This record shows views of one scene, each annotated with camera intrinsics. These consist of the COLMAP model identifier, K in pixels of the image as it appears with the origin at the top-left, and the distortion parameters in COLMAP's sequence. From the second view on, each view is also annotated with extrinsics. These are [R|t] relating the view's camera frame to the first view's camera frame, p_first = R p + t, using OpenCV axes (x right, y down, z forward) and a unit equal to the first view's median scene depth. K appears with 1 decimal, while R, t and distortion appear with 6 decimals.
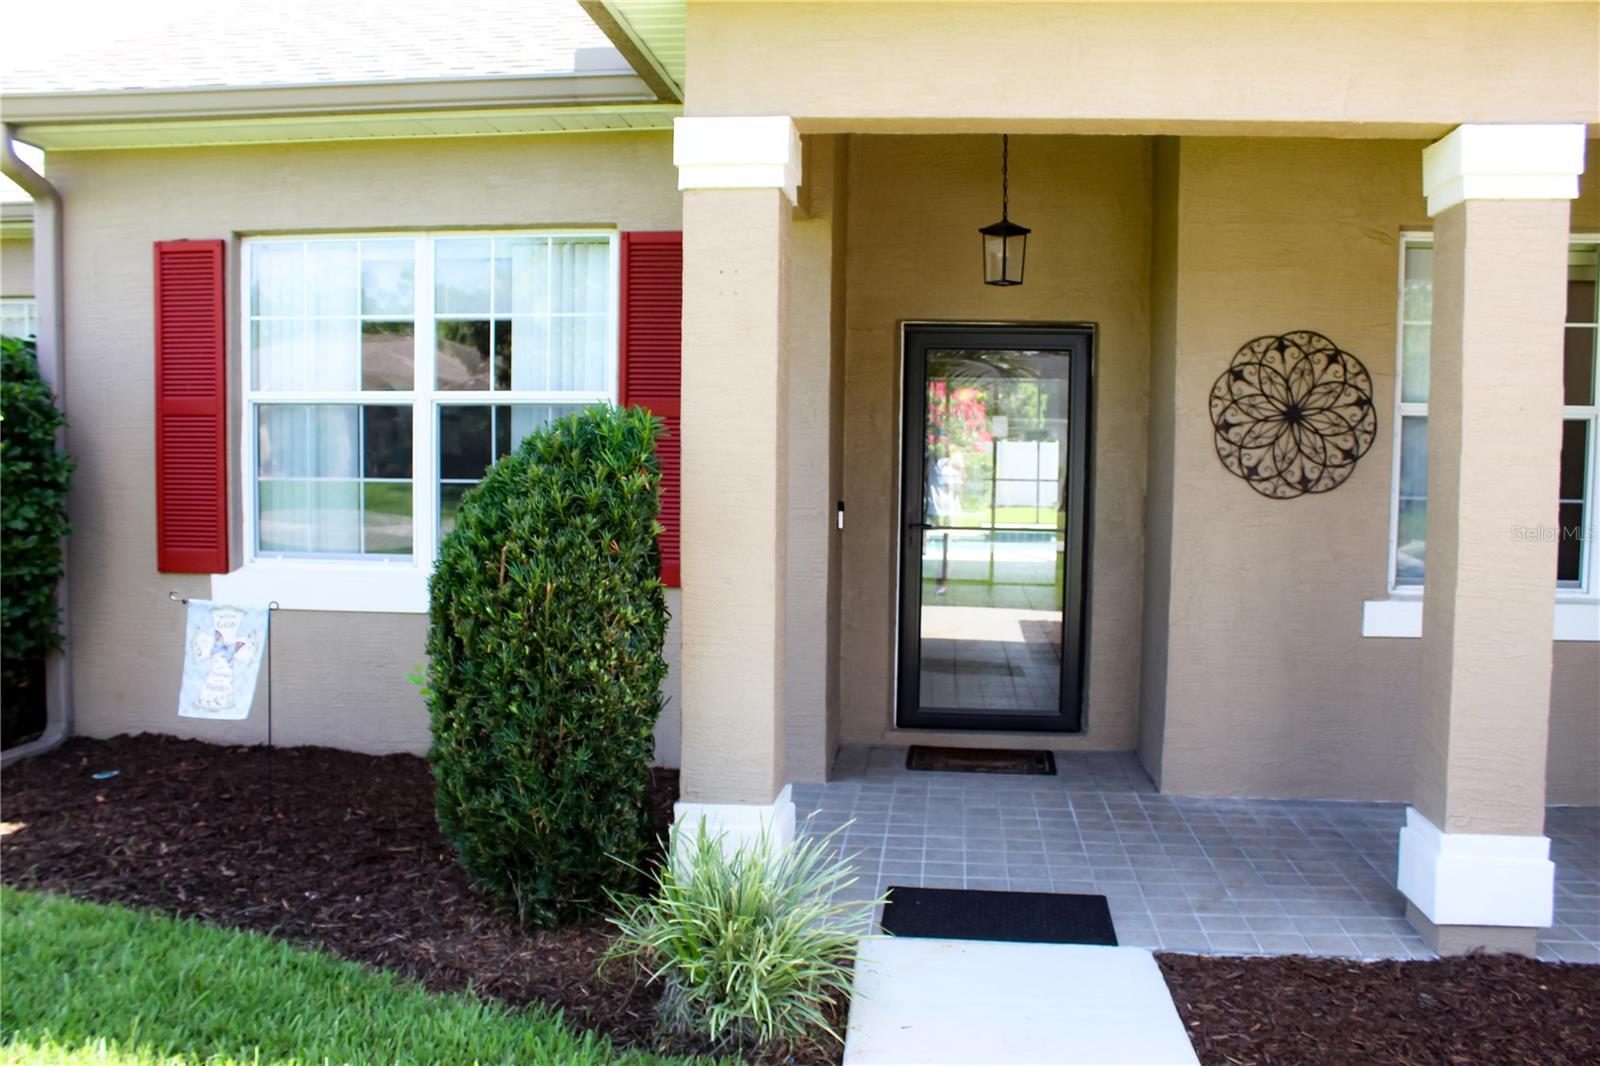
lens RADIAL K [[1339.3, 0, 811.6], [0, 1339.3, 520.3], [0, 0, 1]] dist [-0.095808, 0.013068]
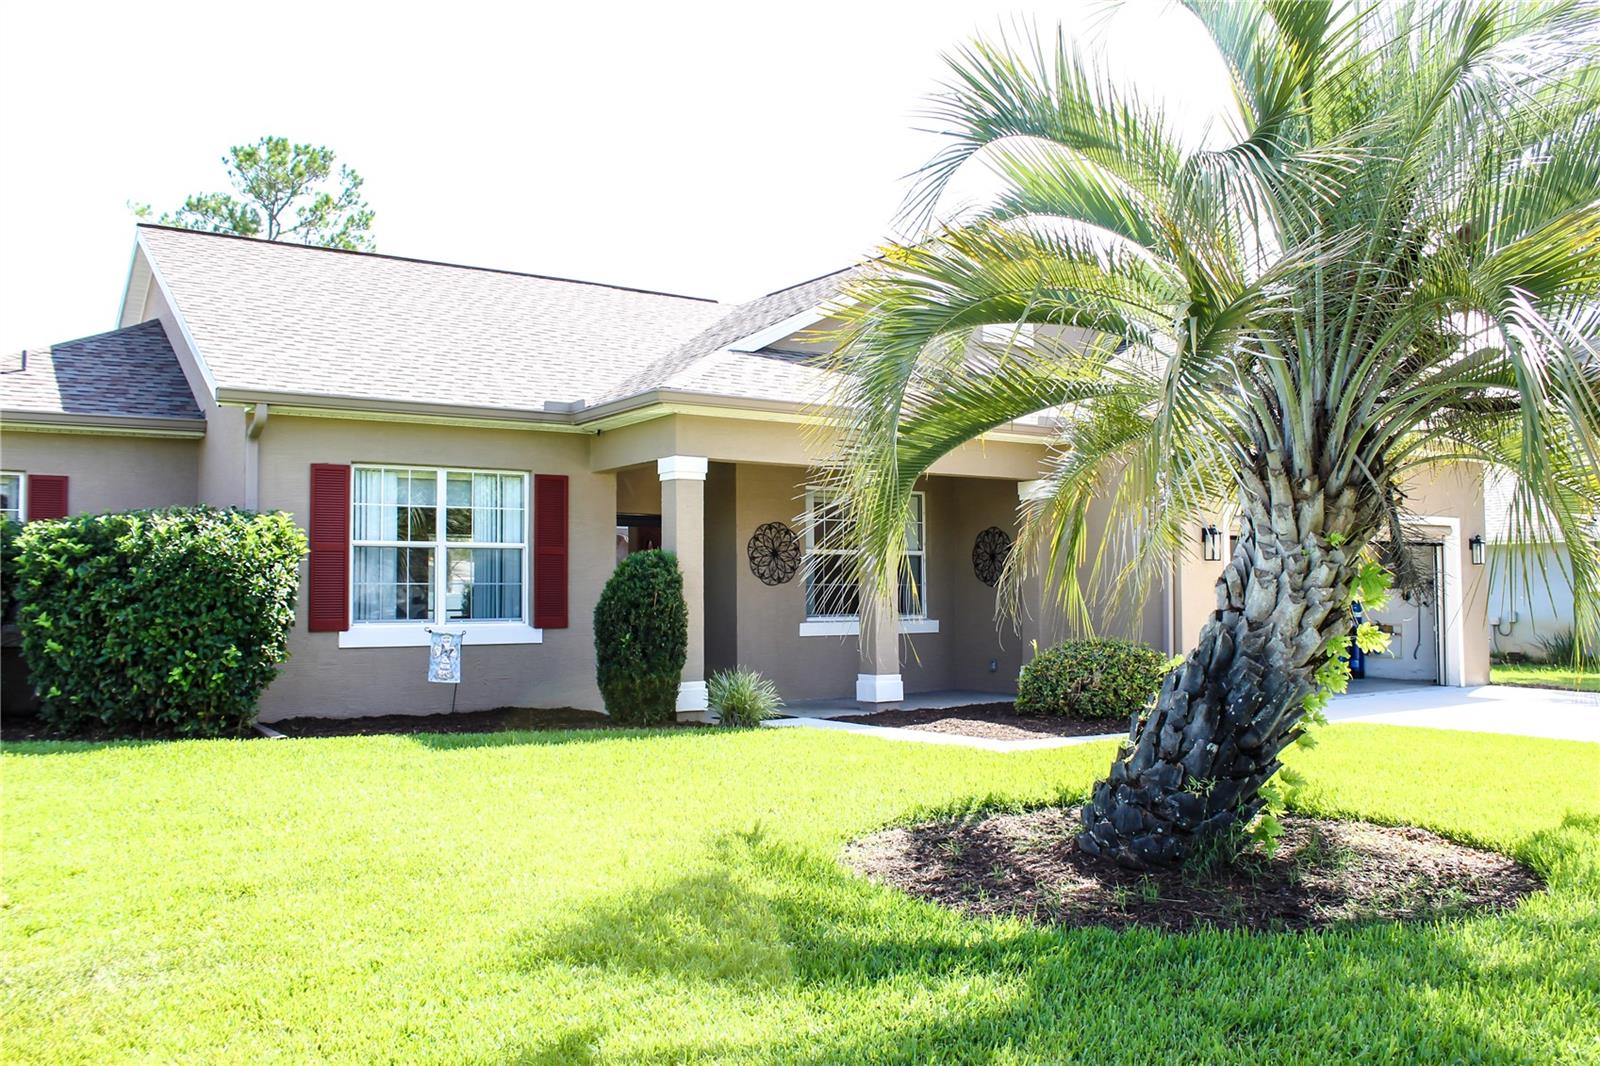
lens RADIAL K [[1339.3, 0, 803.4], [0, 1339.3, 528.3], [0, 0, 1]] dist [-0.095808, 0.013068]
pose [[0.764505, 0.014704, 0.644451, -1.327715], [0.052799, 0.994952, -0.085335, 0.102184], [-0.642452, 0.099265, 0.759869, -1.086822]]
